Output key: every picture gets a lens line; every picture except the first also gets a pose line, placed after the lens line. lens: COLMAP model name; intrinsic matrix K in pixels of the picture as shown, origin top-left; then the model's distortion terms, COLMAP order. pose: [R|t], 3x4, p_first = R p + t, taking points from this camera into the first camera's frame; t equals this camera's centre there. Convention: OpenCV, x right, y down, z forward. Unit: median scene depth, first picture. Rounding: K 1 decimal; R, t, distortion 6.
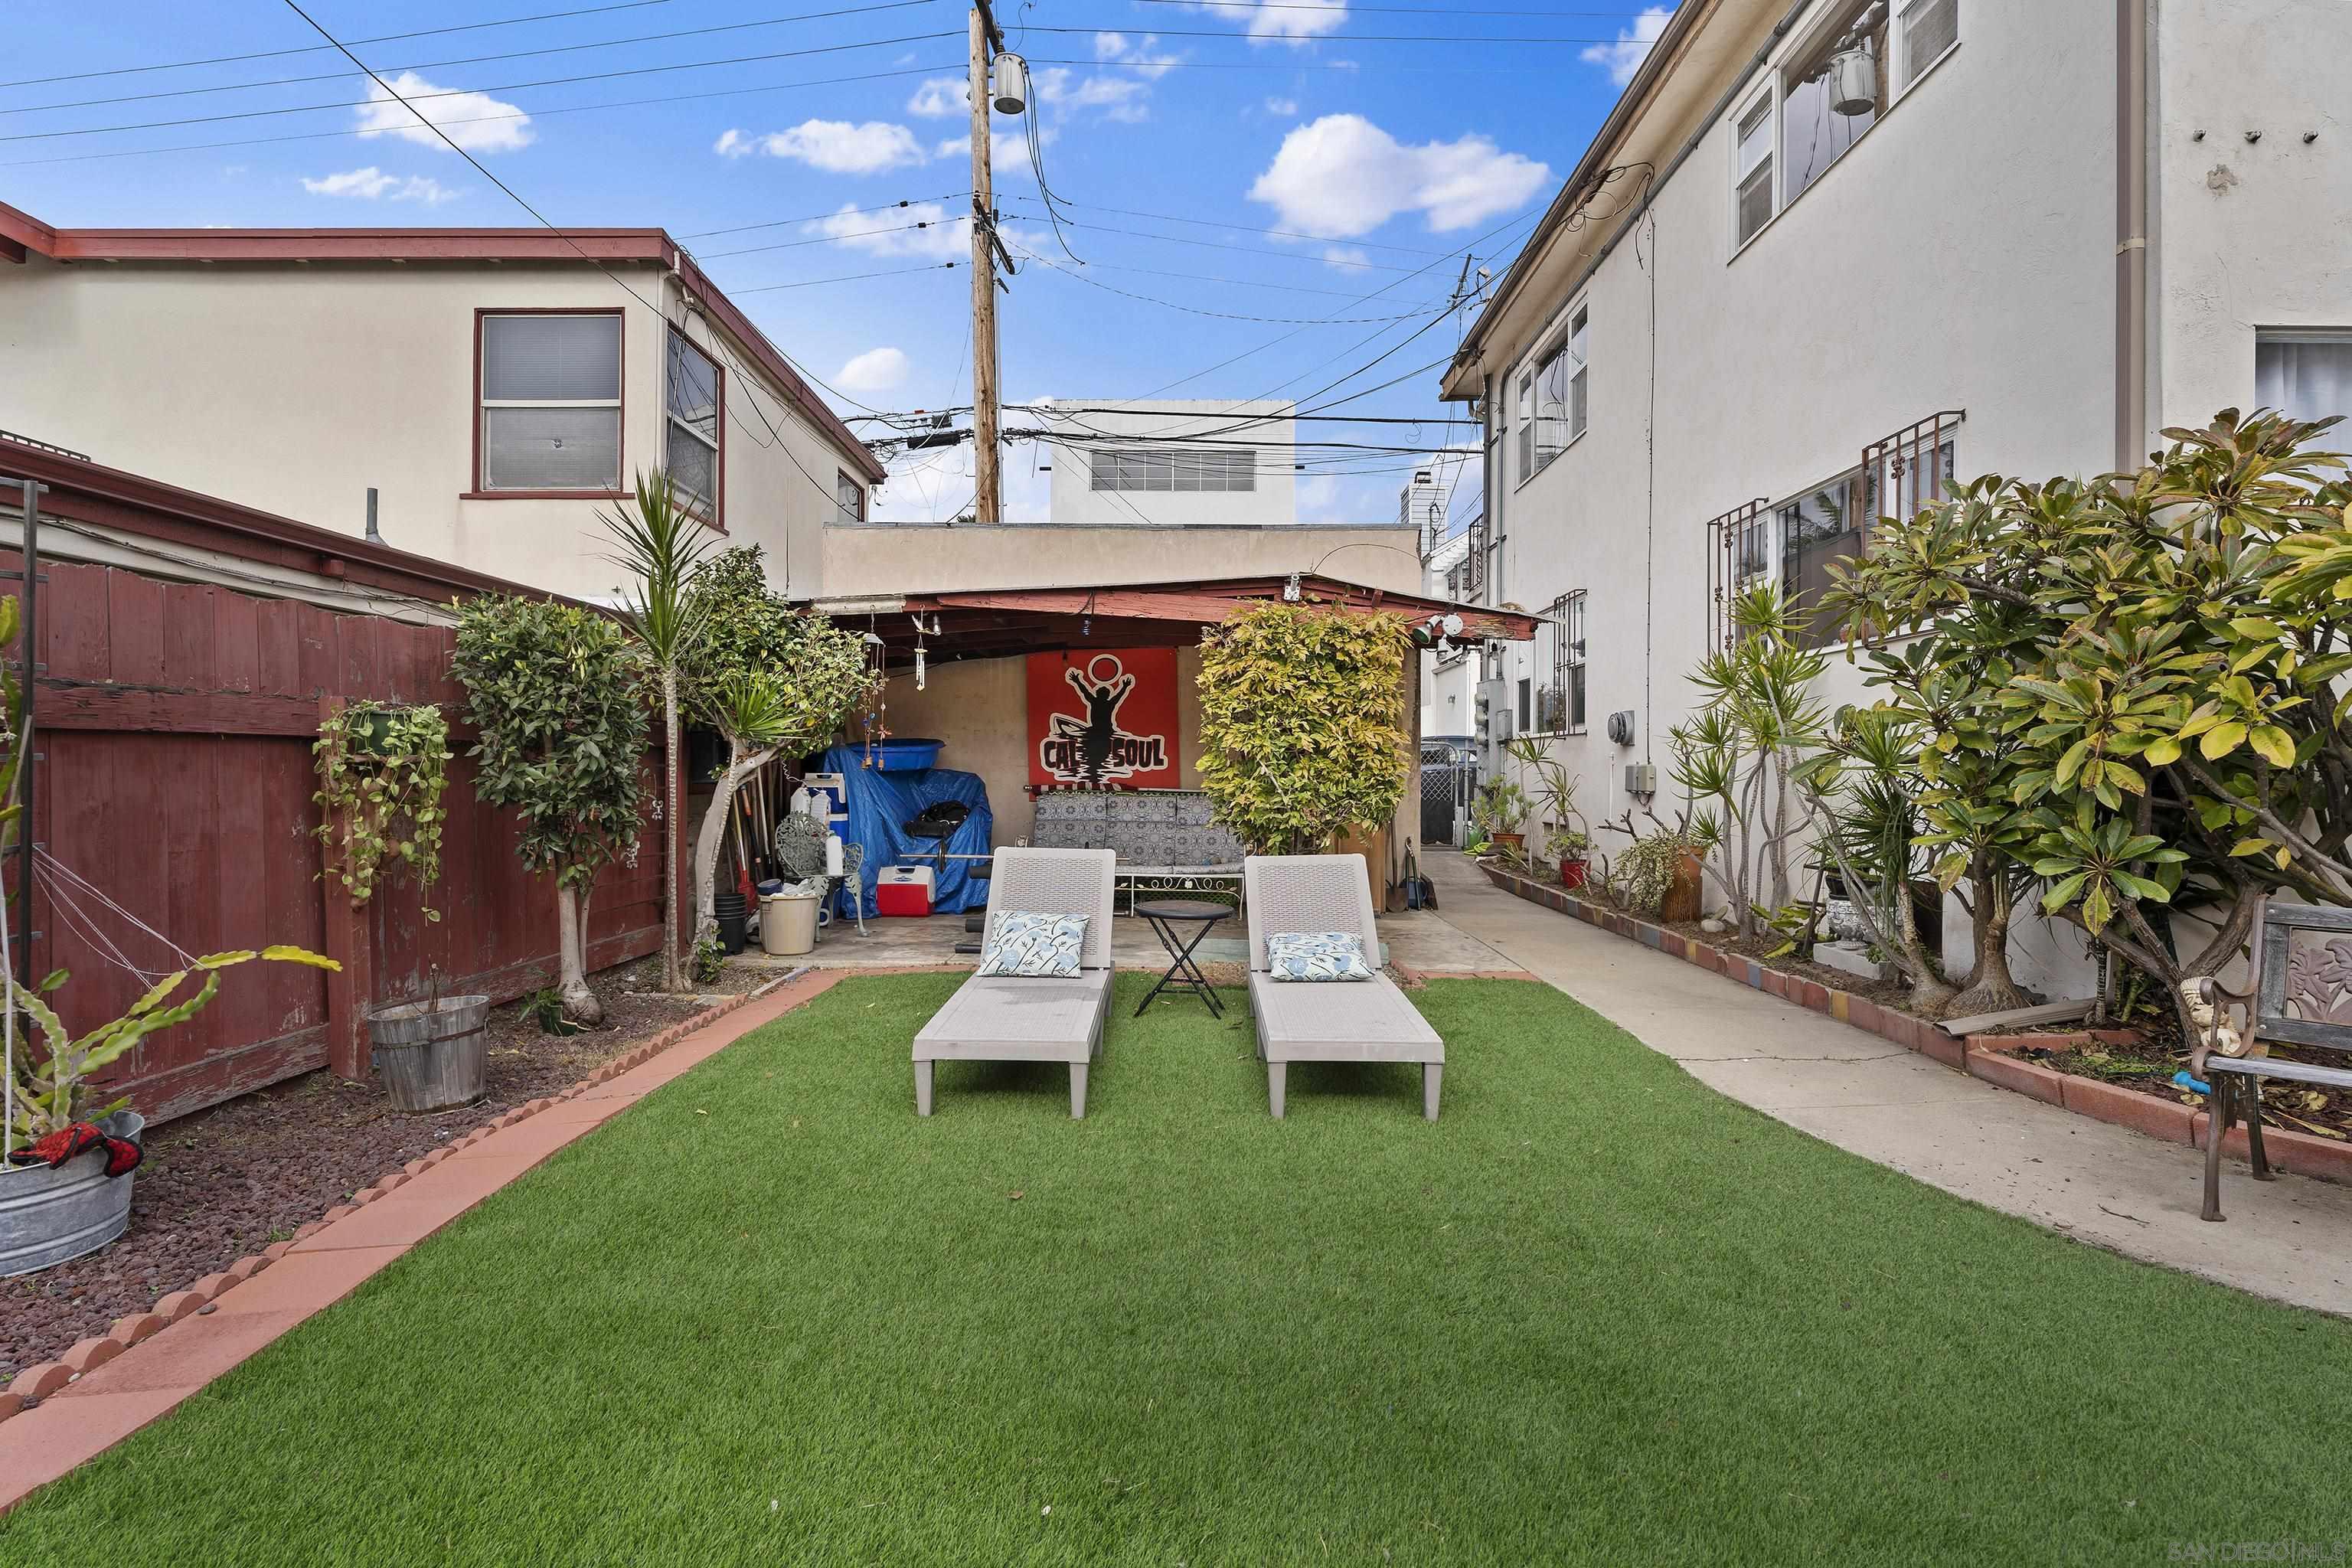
lens RADIAL K [[1177.0, 0, 1226.3], [0, 1177.0, 778.7], [0, 0, 1]] dist [-0.008434, 0.000377]
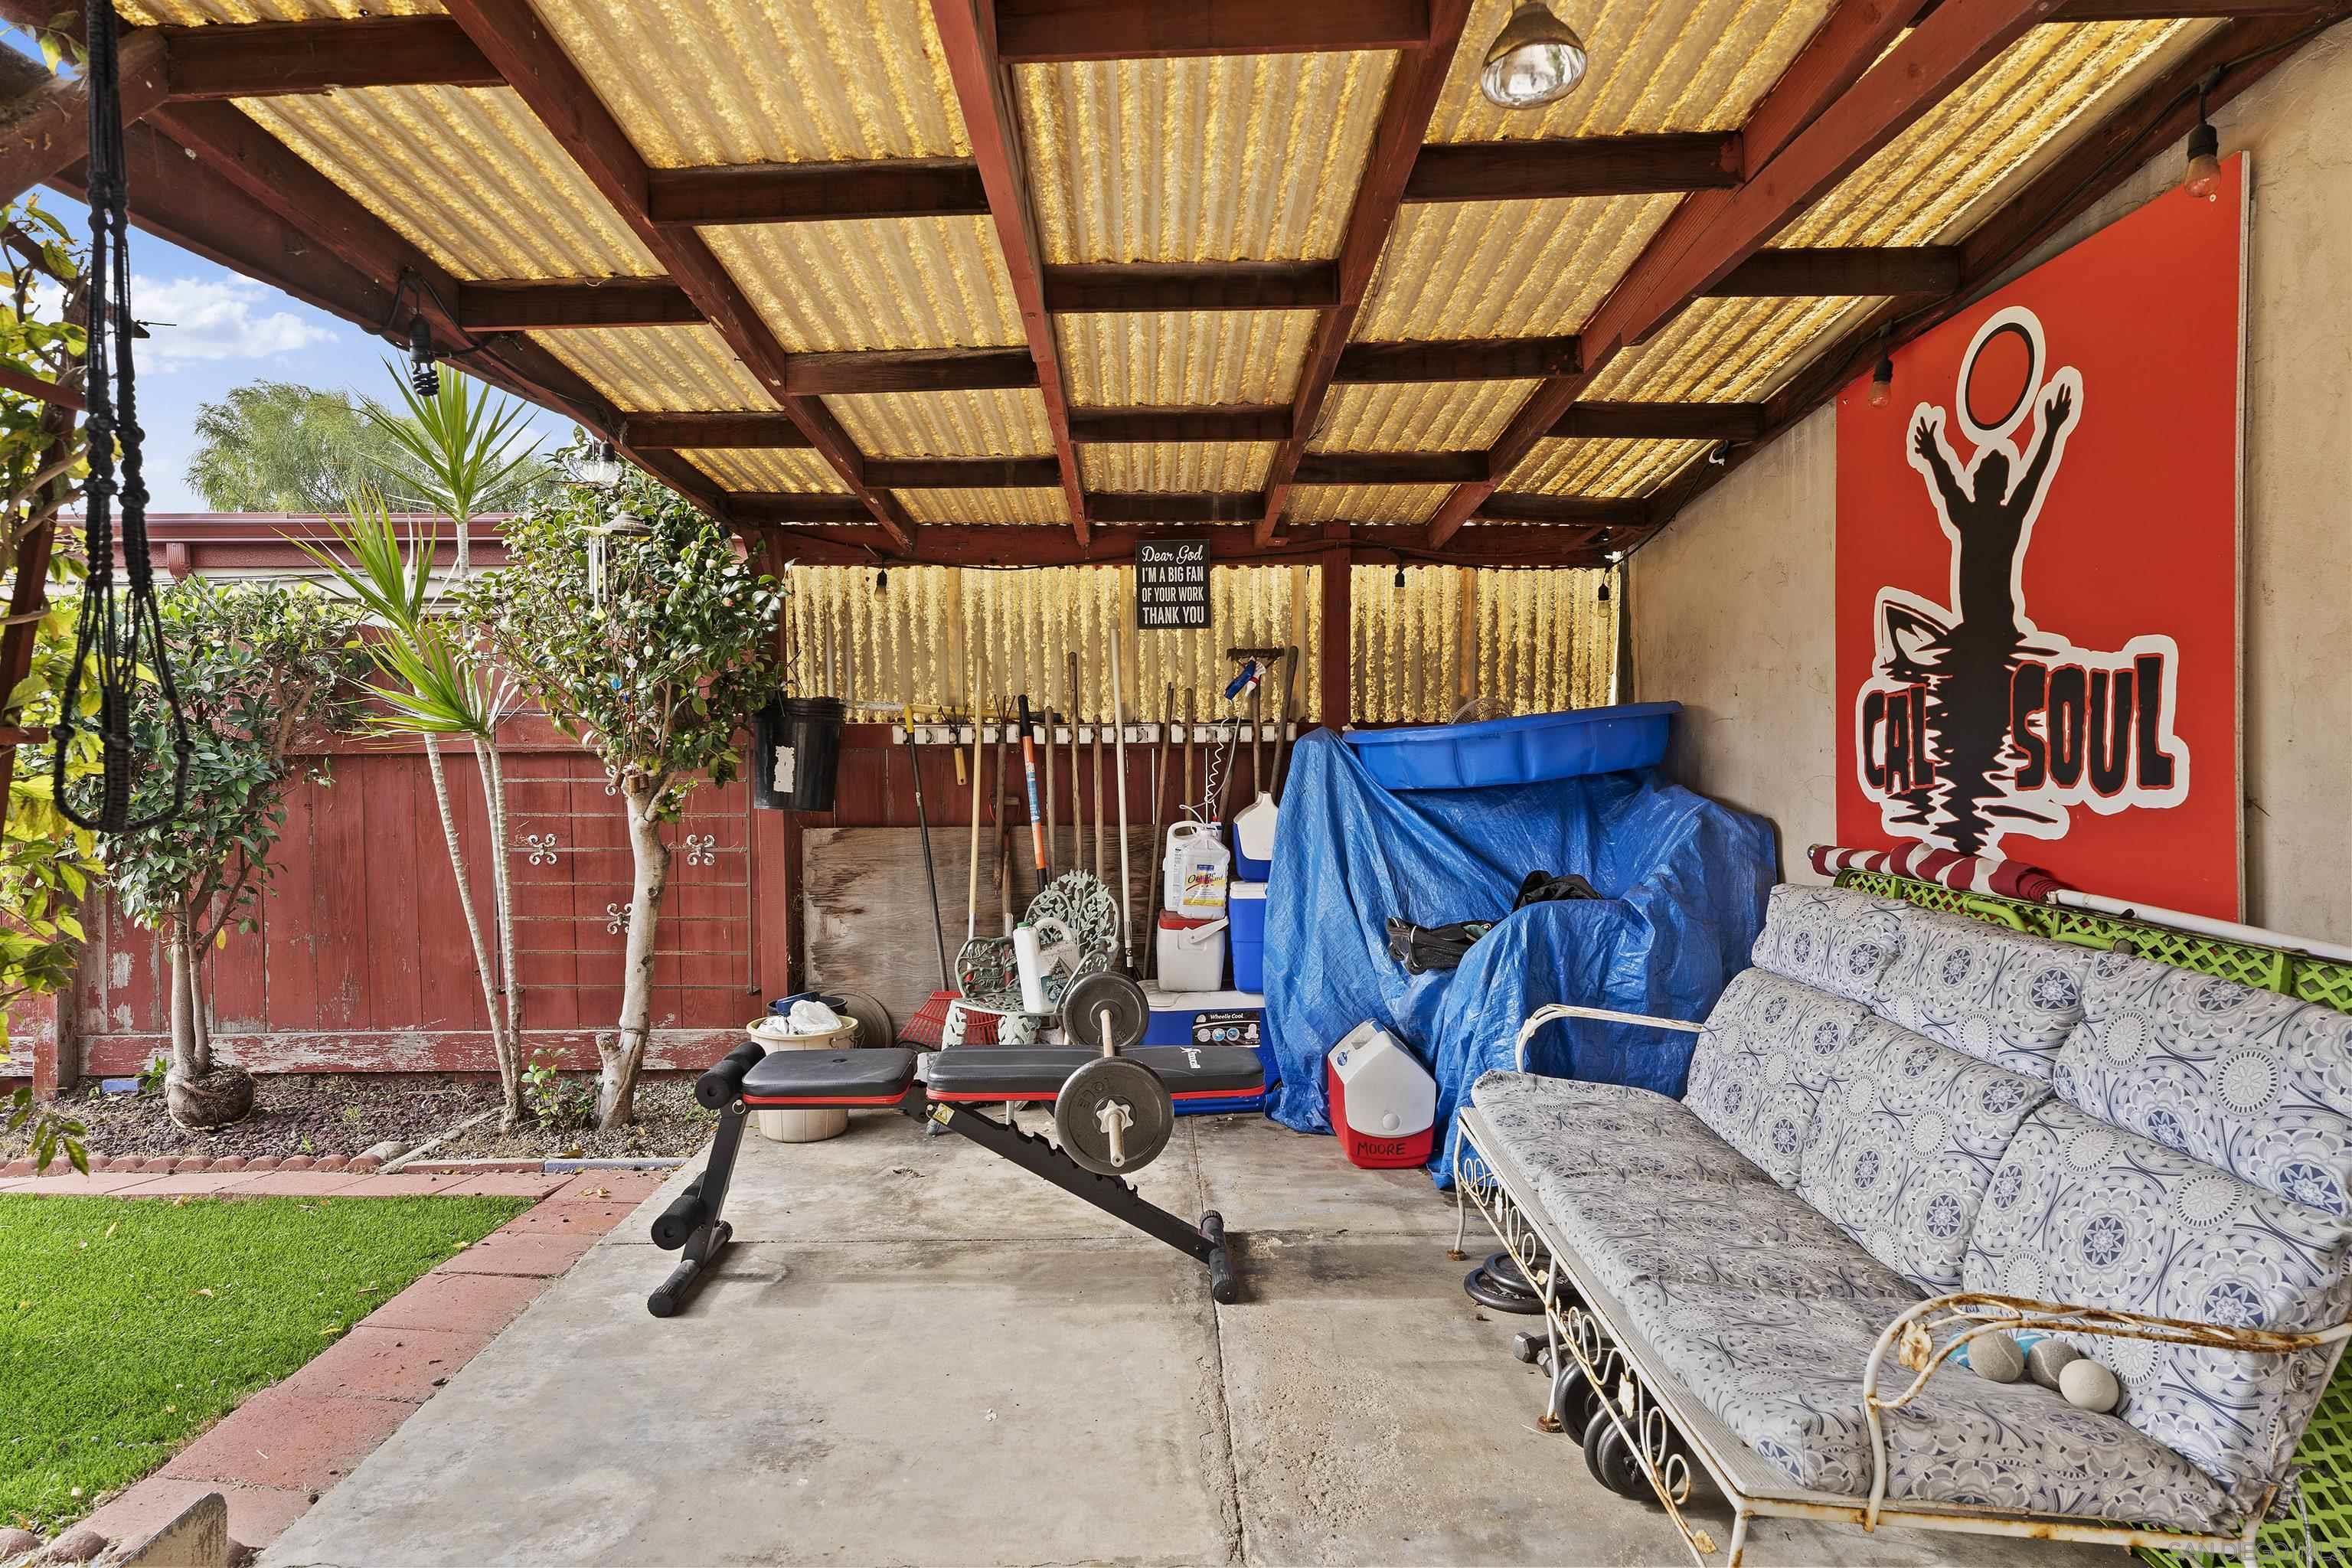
lens RADIAL K [[1421.4, 0, 1188.2], [0, 1421.4, 782.3], [0, 0, 1]] dist [0.003750, 0.000597]
pose [[-0.041504, 0.017227, -0.998990, 0.271551], [-0.000646, 0.999851, 0.017269, -0.023159], [0.999138, 0.001362, -0.041487, 1.214511]]
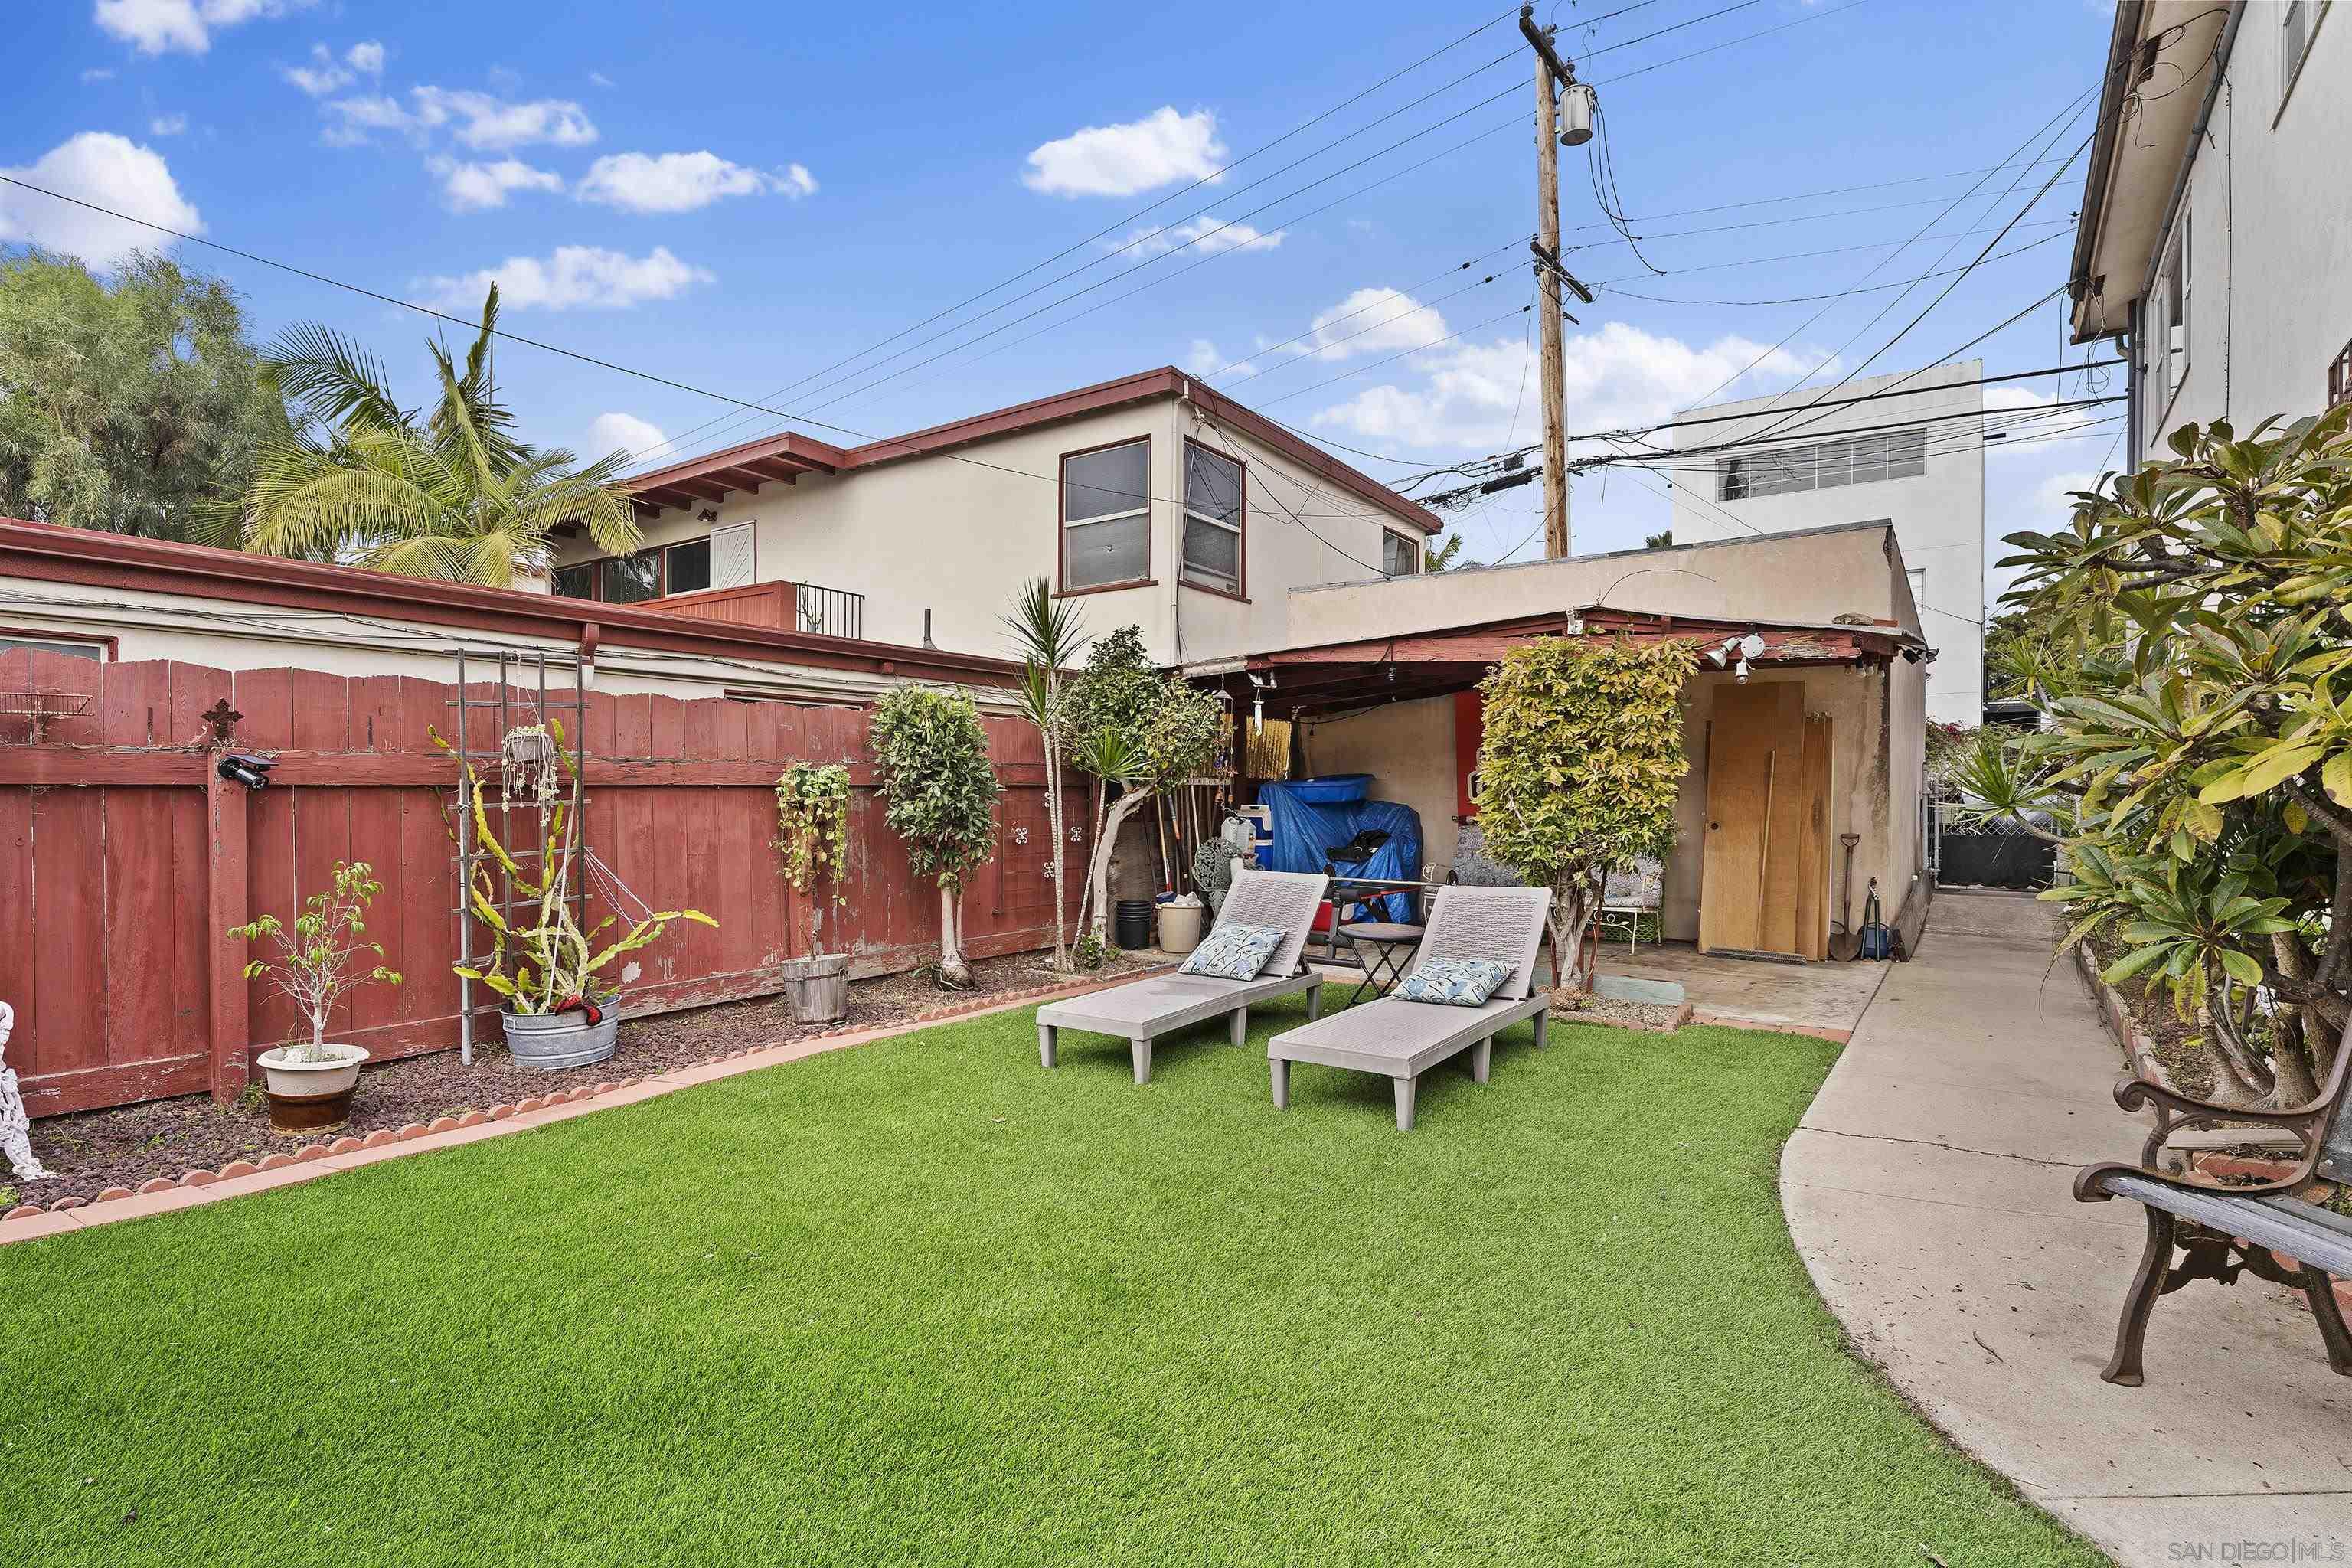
lens RADIAL K [[1177.0, 0, 1236.0], [0, 1177.0, 816.1], [0, 0, 1]] dist [-0.008434, 0.000377]
pose [[0.827026, 0.006318, -0.562128, 0.377748], [-0.001369, 0.999957, 0.009224, -0.005726], [0.562162, -0.006859, 0.826999, 0.010525]]
